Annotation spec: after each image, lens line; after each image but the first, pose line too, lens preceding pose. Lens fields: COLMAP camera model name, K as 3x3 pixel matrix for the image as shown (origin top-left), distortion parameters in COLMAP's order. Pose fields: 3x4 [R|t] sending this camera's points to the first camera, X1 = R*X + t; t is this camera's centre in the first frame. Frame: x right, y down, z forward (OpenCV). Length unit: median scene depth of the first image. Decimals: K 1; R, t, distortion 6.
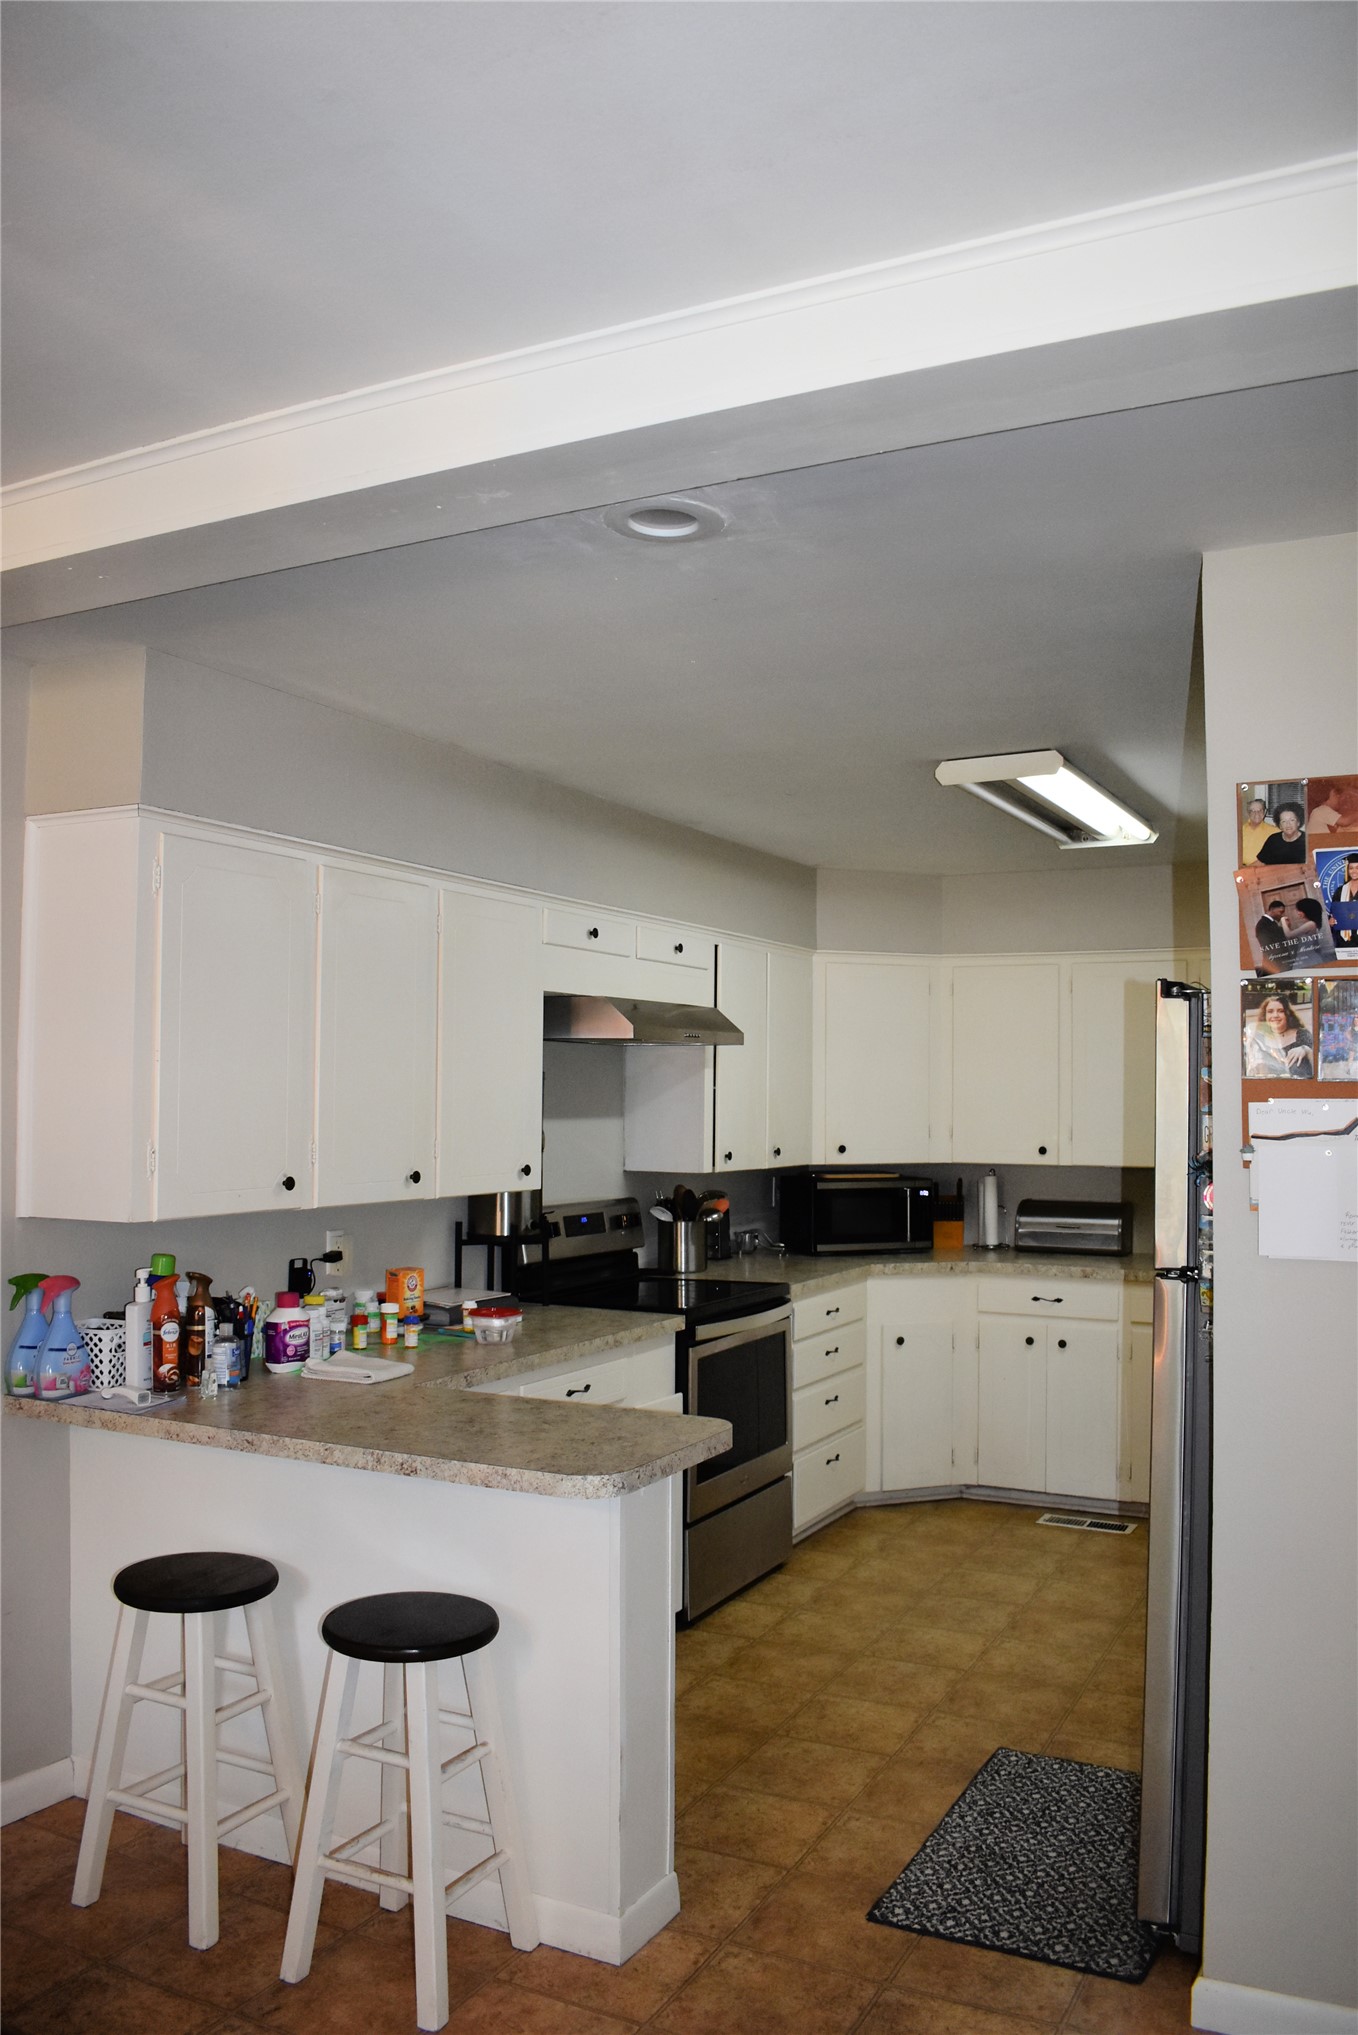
lens RADIAL K [[1586.8, 0, 686.1], [0, 1586.8, 1029.0], [0, 0, 1]] dist [-0.099097, 0.024494]
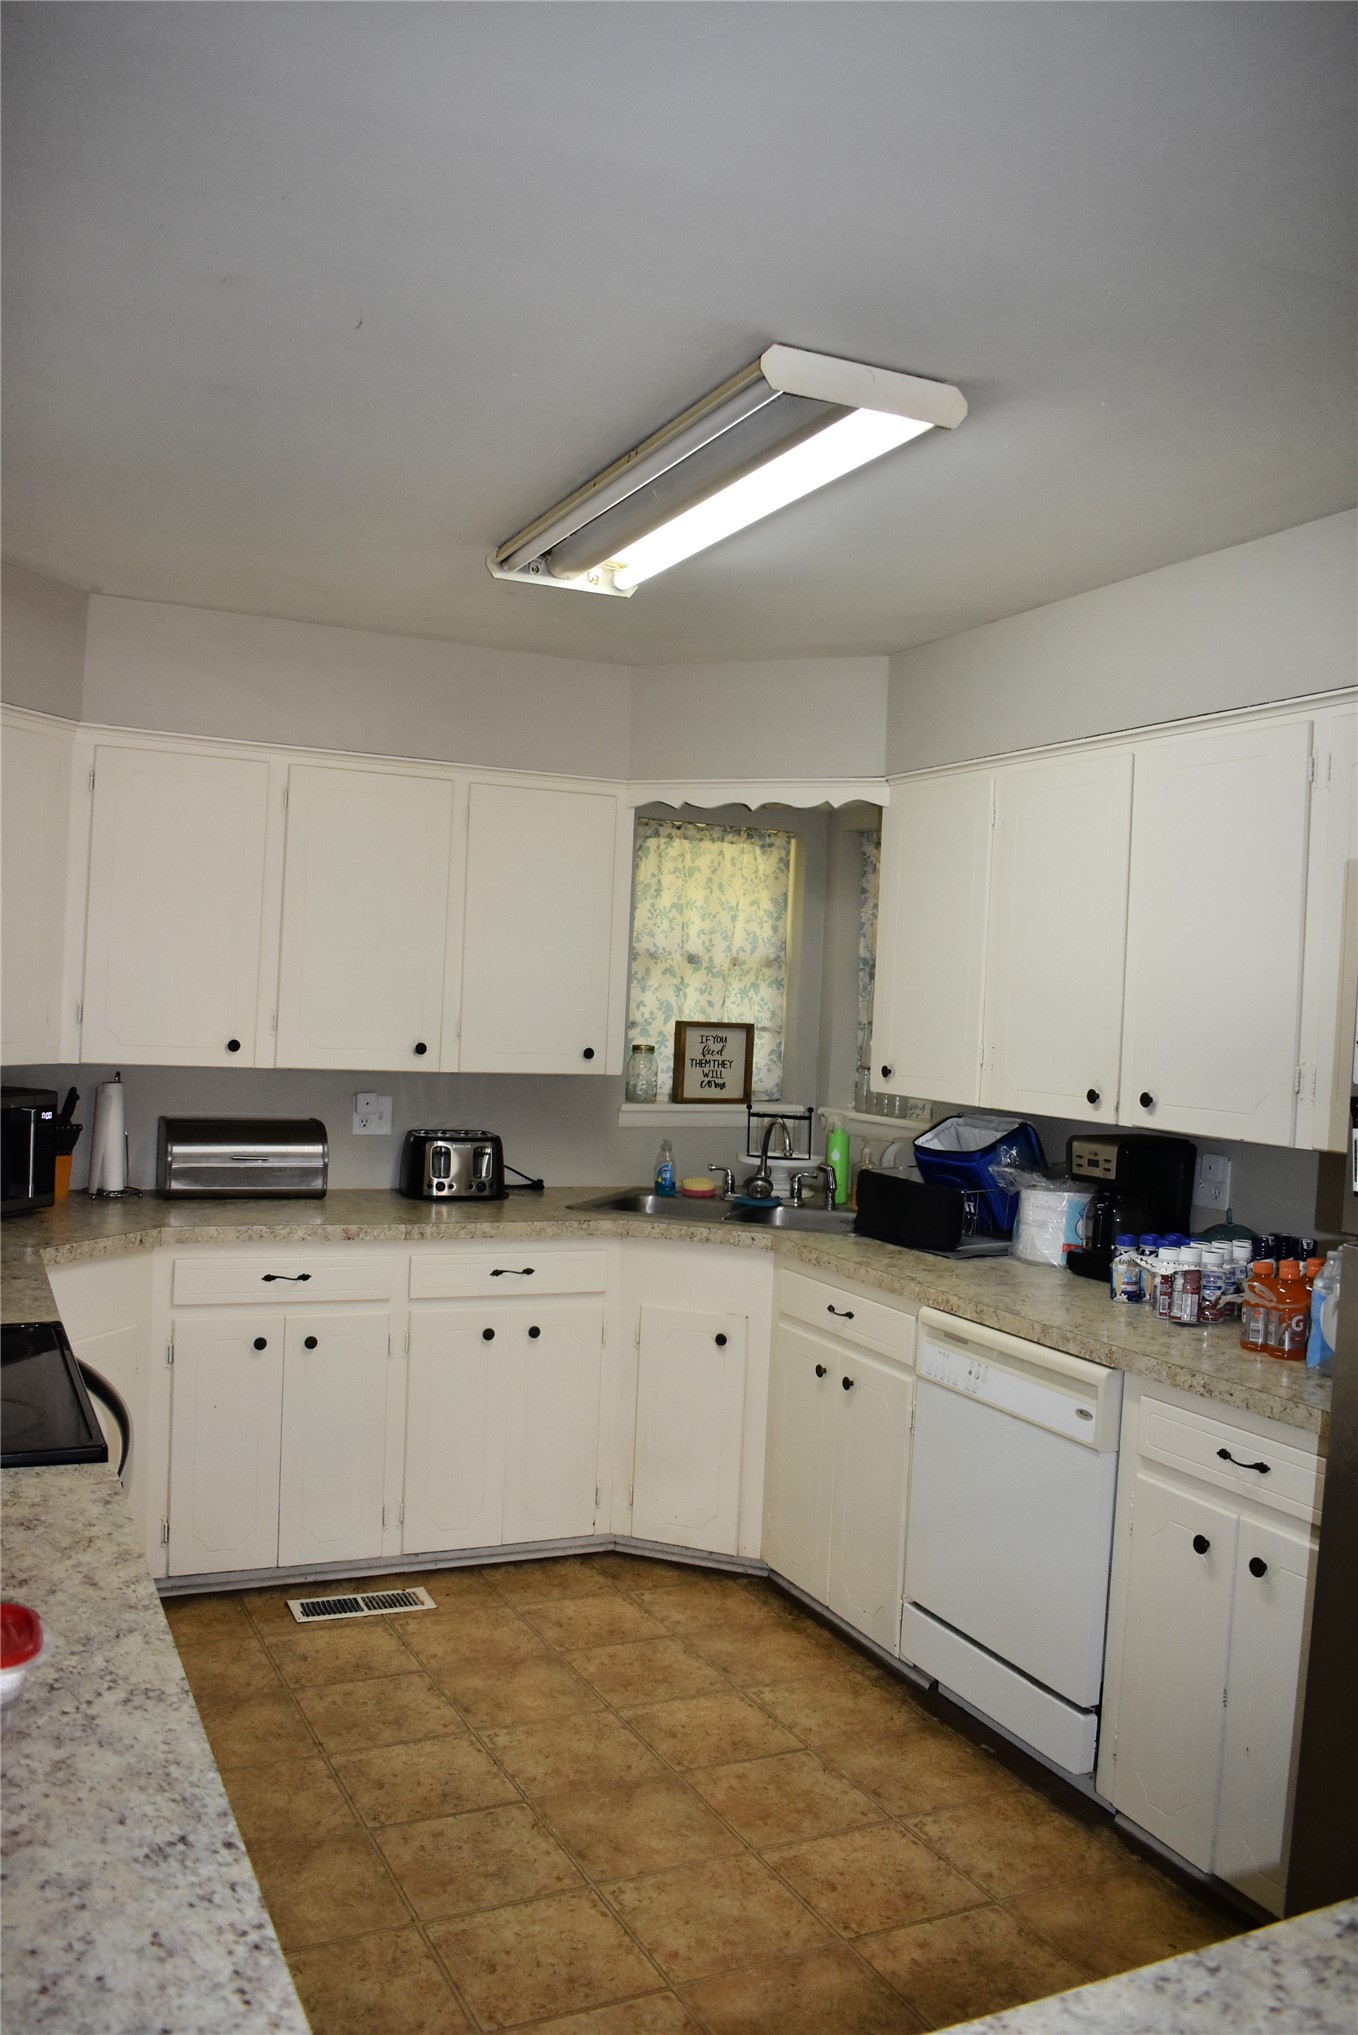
lens RADIAL K [[1586.8, 0, 676.7], [0, 1586.8, 1017.8], [0, 0, 1]] dist [-0.099097, 0.024494]
pose [[0.610295, 0.009313, 0.792119, -0.244811], [-0.075729, 0.996037, 0.046636, 0.029461], [-0.788546, -0.088448, 0.608582, 0.634637]]
